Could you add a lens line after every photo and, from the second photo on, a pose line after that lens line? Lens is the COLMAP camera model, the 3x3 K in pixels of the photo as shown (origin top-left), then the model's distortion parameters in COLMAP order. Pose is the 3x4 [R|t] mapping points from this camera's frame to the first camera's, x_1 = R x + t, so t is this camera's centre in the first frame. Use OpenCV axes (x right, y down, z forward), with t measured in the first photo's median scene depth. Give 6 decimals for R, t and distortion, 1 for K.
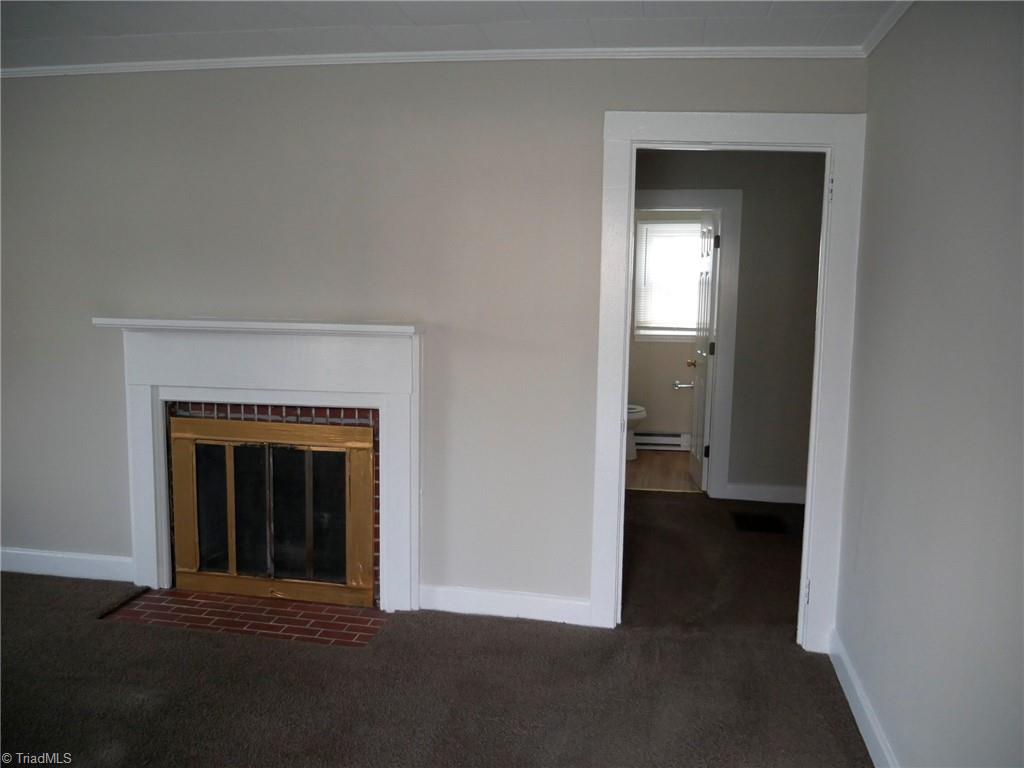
lens RADIAL K [[858.9, 0, 505.6], [0, 858.9, 383.6], [0, 0, 1]] dist [-0.028814, 0.015638]
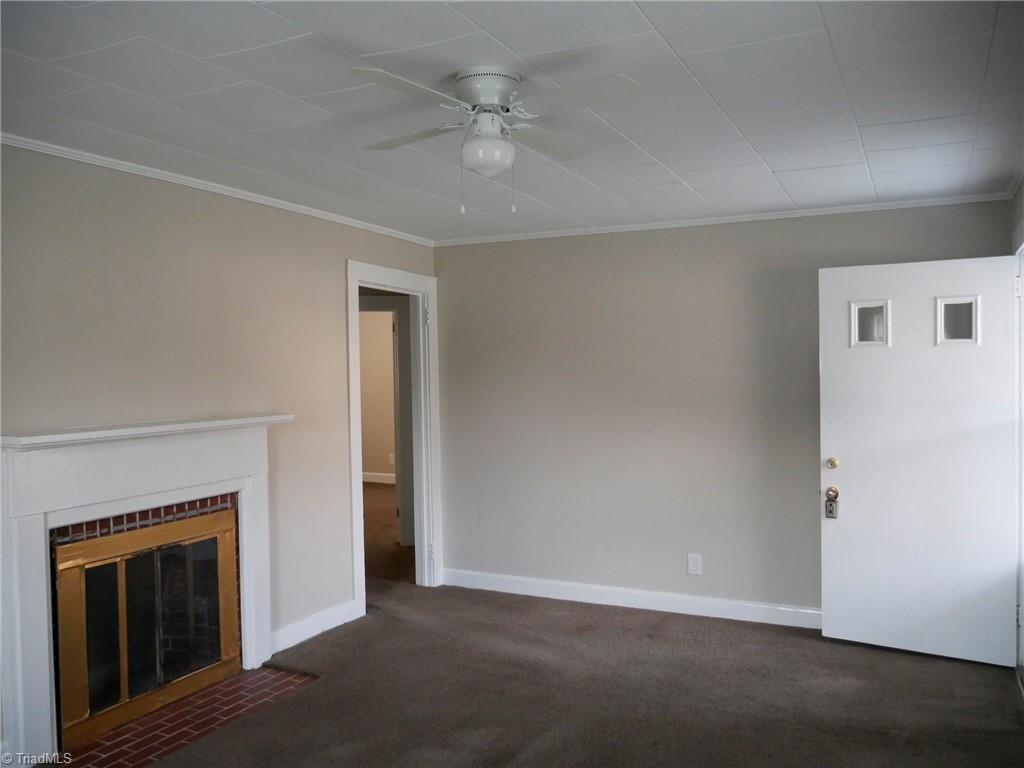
lens RADIAL K [[858.9, 0, 513.1], [0, 858.9, 383.2], [0, 0, 1]] dist [-0.028814, 0.015638]
pose [[0.264442, -0.042282, 0.963474, -1.113593], [0.129194, 0.991587, 0.008056, -0.073078], [-0.955709, 0.122345, 0.267680, 0.320562]]
